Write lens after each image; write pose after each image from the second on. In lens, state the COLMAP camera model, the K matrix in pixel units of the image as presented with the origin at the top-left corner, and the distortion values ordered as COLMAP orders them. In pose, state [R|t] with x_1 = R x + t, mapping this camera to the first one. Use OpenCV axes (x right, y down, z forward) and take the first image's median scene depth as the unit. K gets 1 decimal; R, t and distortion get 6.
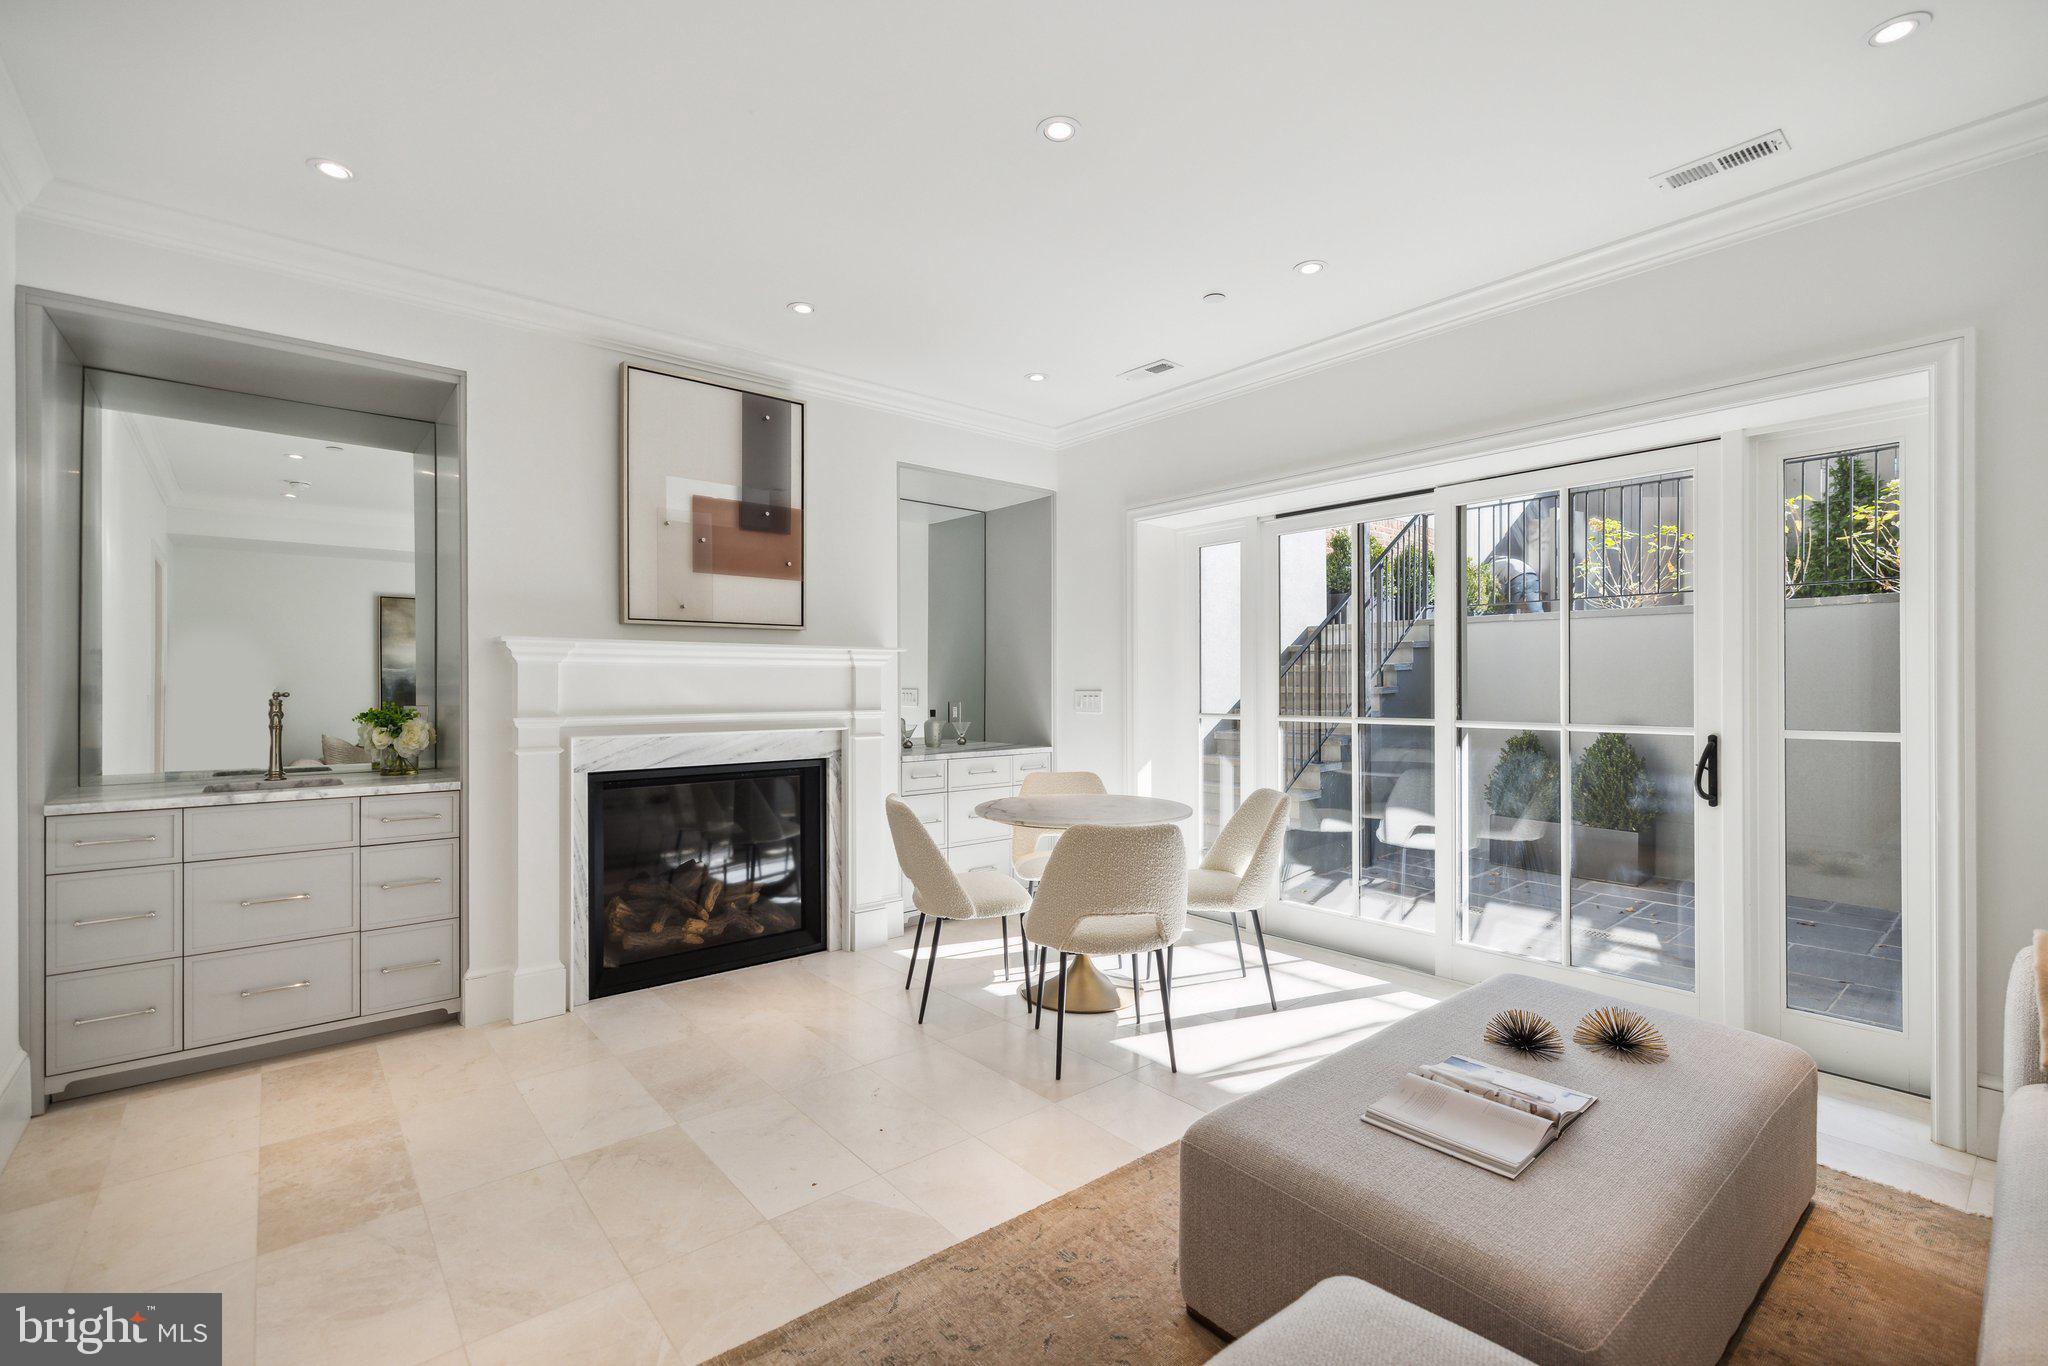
lens RADIAL K [[901.0, 0, 1024.0], [0, 901.0, 683.0], [0, 0, 1]] dist [0.002144, 0.000184]
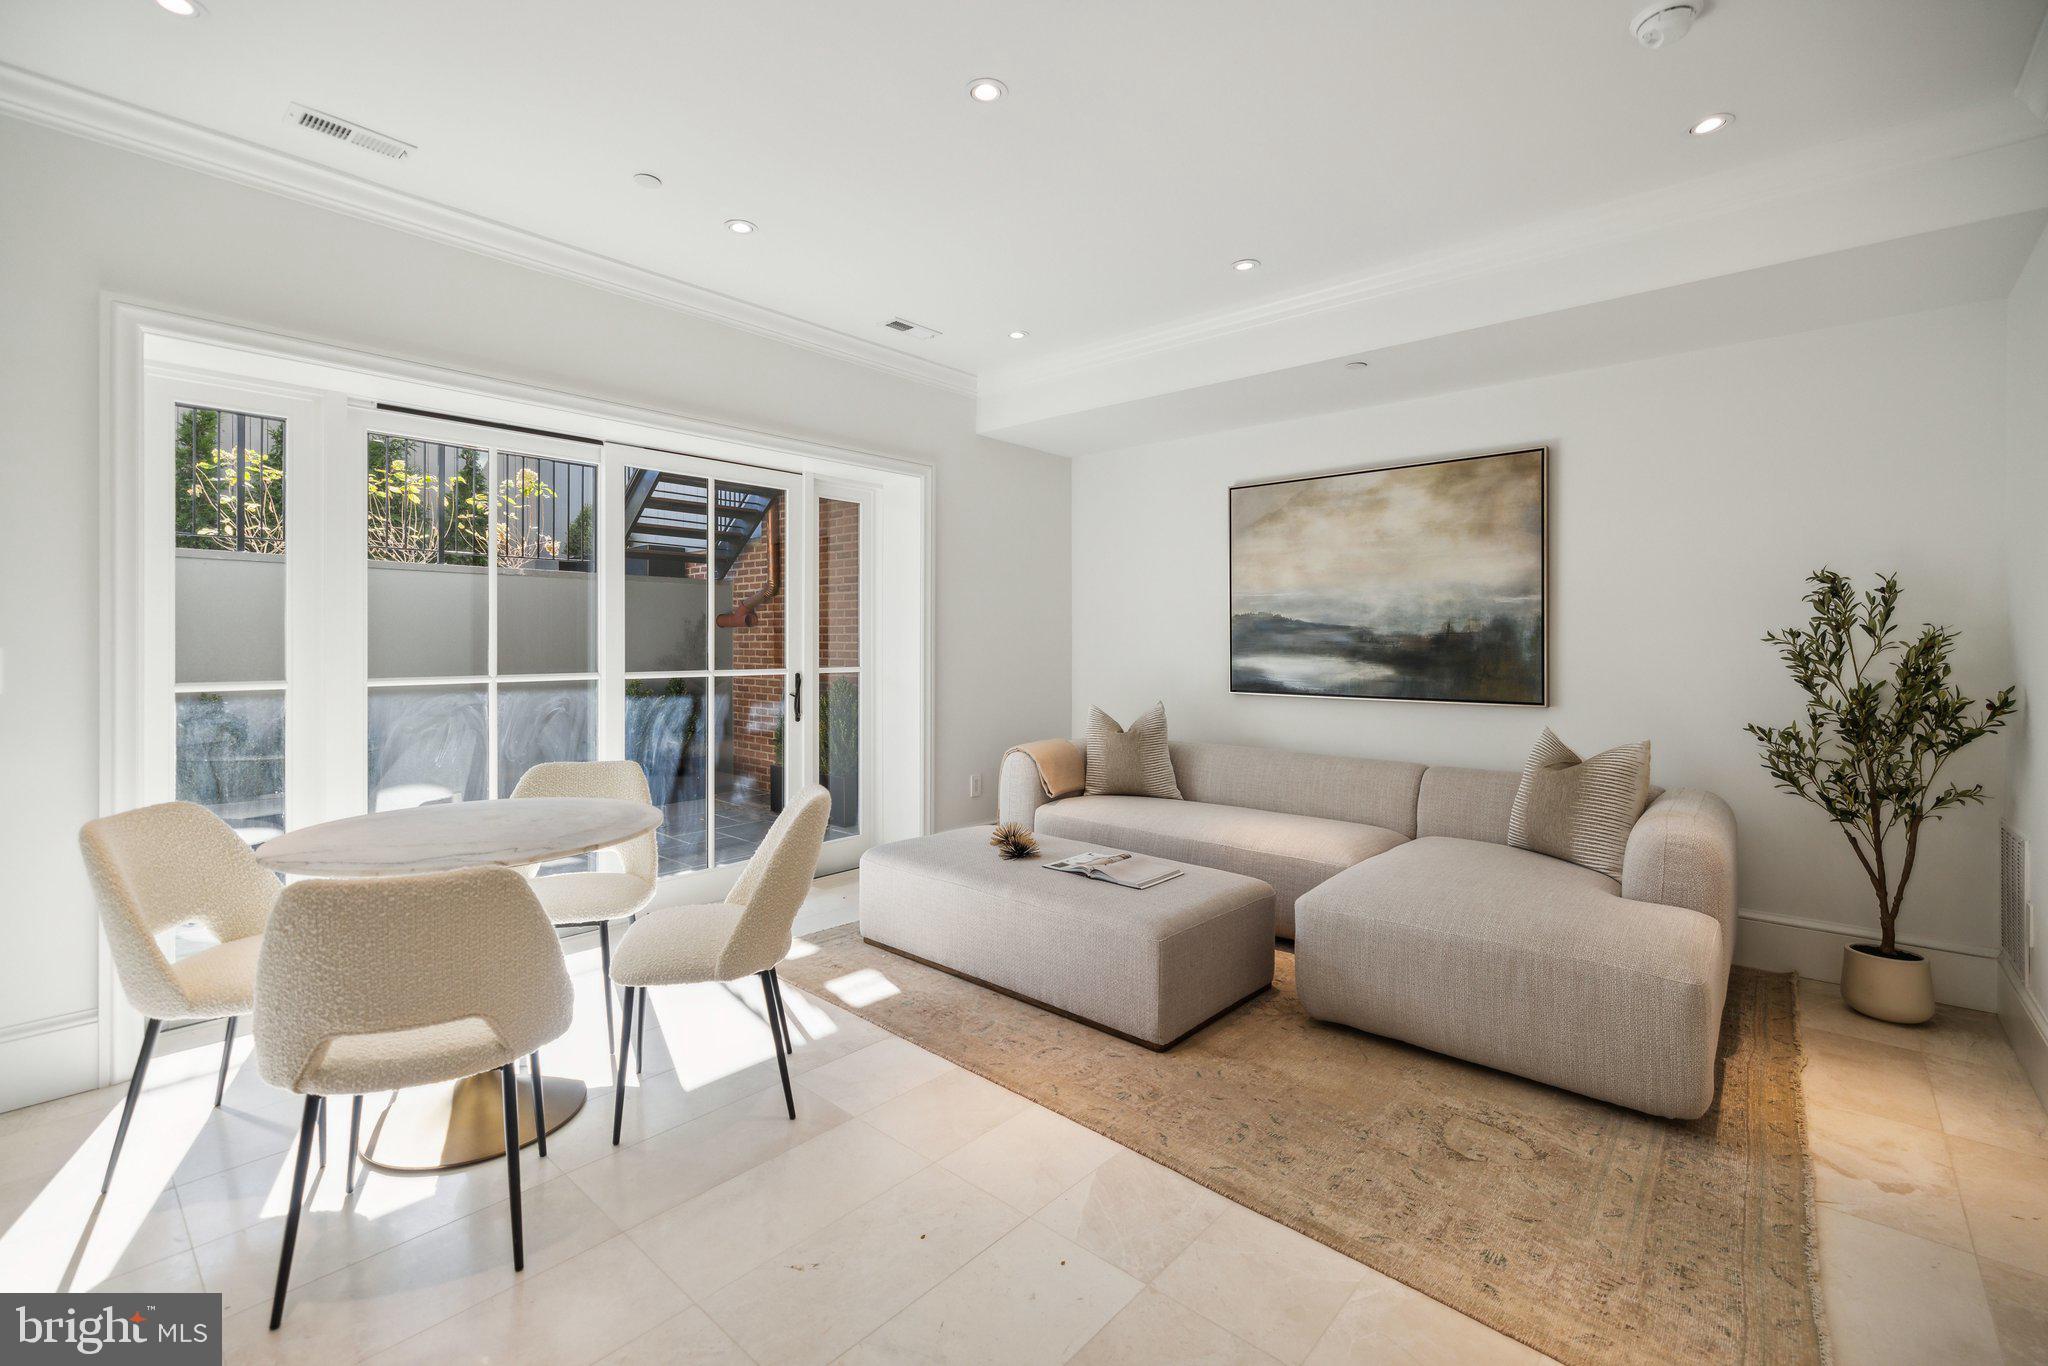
lens RADIAL K [[883.5, 0, 1028.4], [0, 883.5, 639.9], [0, 0, 1]] dist [0.000193, 0.000023]
pose [[-0.149441, 0.002287, 0.988768, -0.722921], [-0.007654, 0.999965, -0.003469, 0.005431], [-0.988741, -0.008086, -0.149418, 0.832694]]
